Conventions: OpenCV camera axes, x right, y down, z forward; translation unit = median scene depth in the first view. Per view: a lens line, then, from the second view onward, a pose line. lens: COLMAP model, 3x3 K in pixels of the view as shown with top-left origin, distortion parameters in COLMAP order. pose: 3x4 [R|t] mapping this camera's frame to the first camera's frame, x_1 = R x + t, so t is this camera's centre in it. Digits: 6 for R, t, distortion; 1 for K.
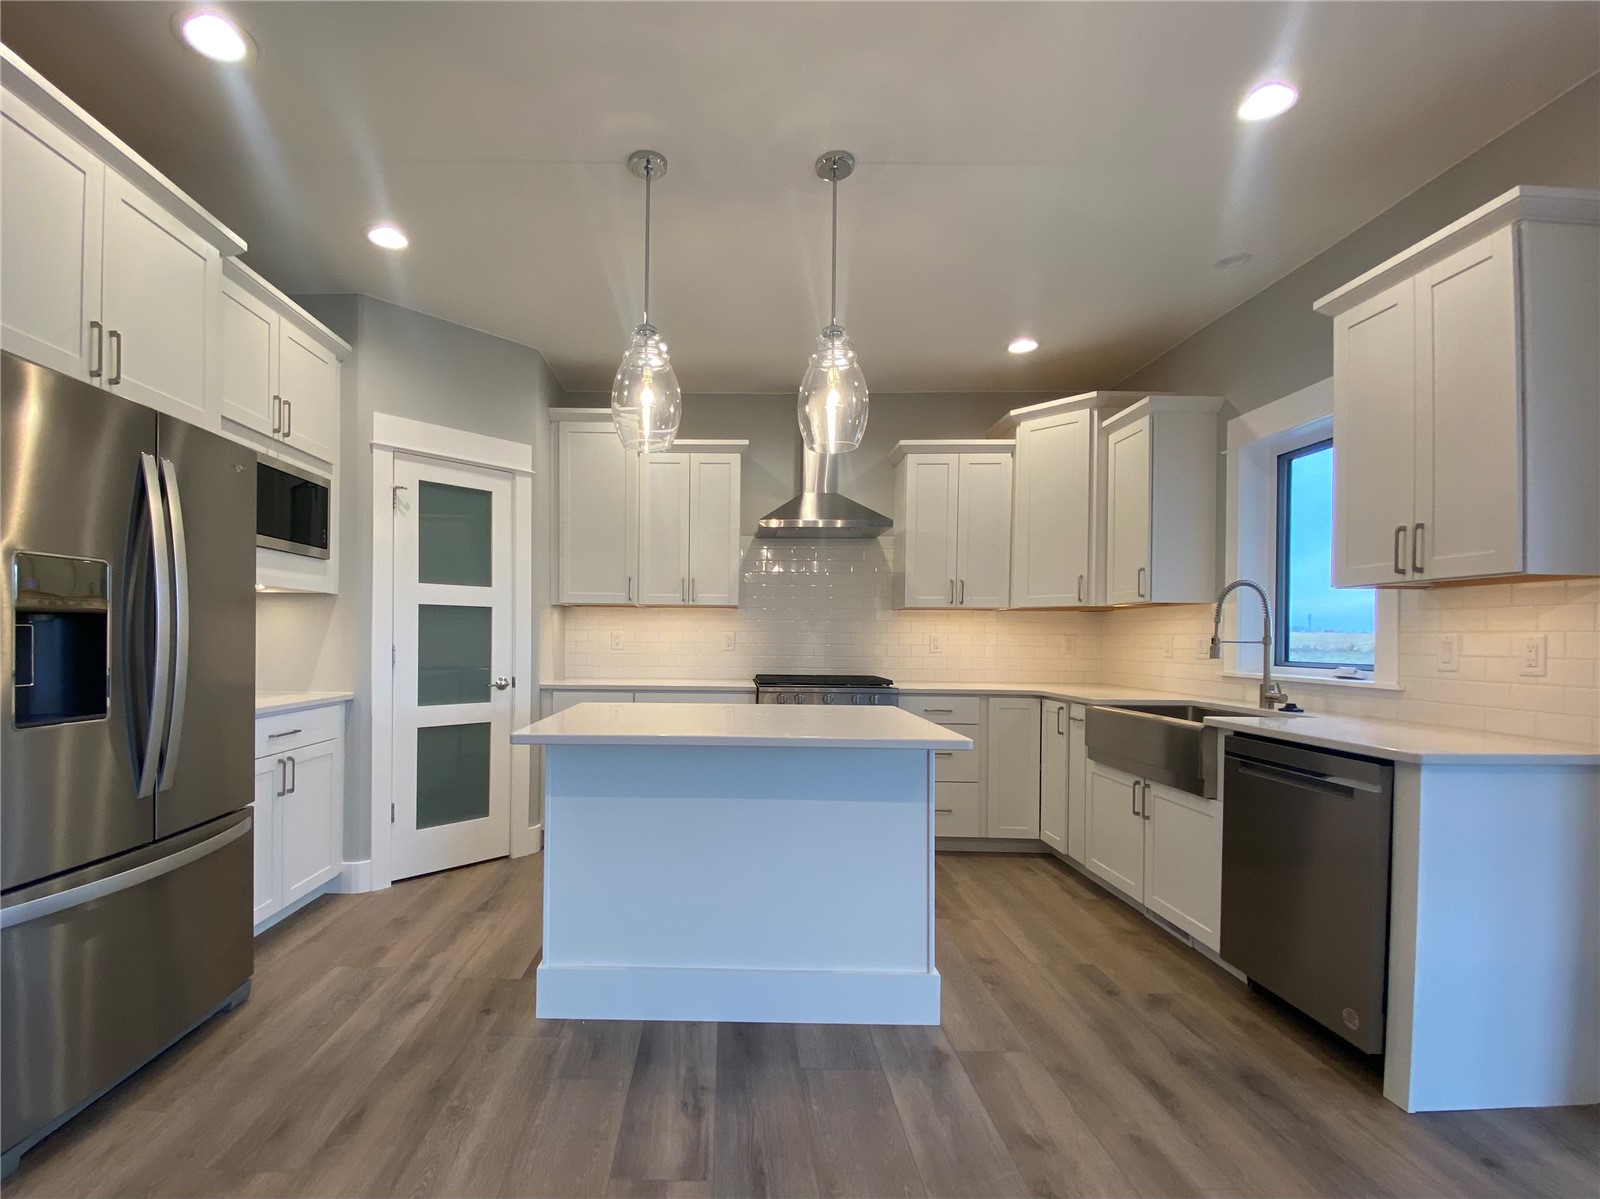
lens RADIAL K [[731.2, 0, 712.9], [0, 731.2, 644.0], [0, 0, 1]] dist [0.003450, -0.001705]
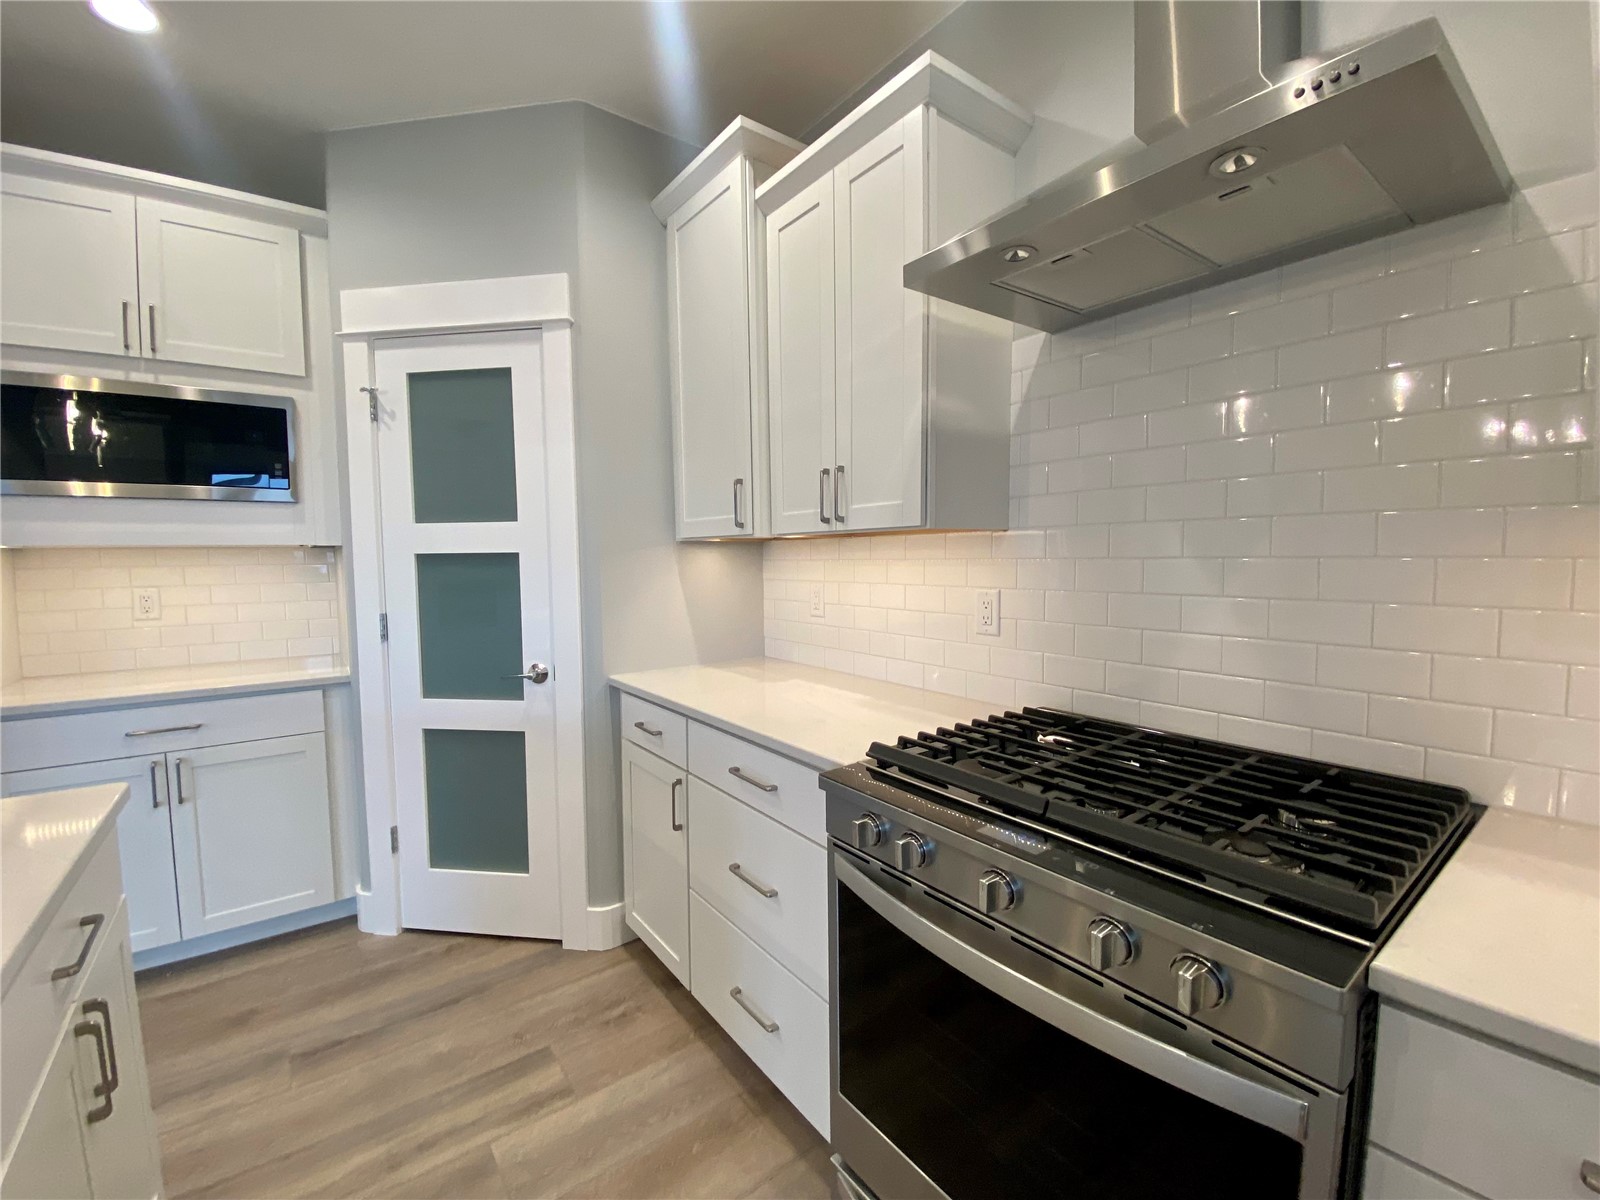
lens RADIAL K [[665.0, 0, 806.0], [0, 665.0, 598.5], [0, 0, 1]] dist [-0.010840, -0.000451]
pose [[0.621952, 0.037772, -0.782144, 0.340396], [0.011059, 0.998313, 0.057006, -0.045747], [0.782978, -0.044104, 0.620484, 0.938653]]
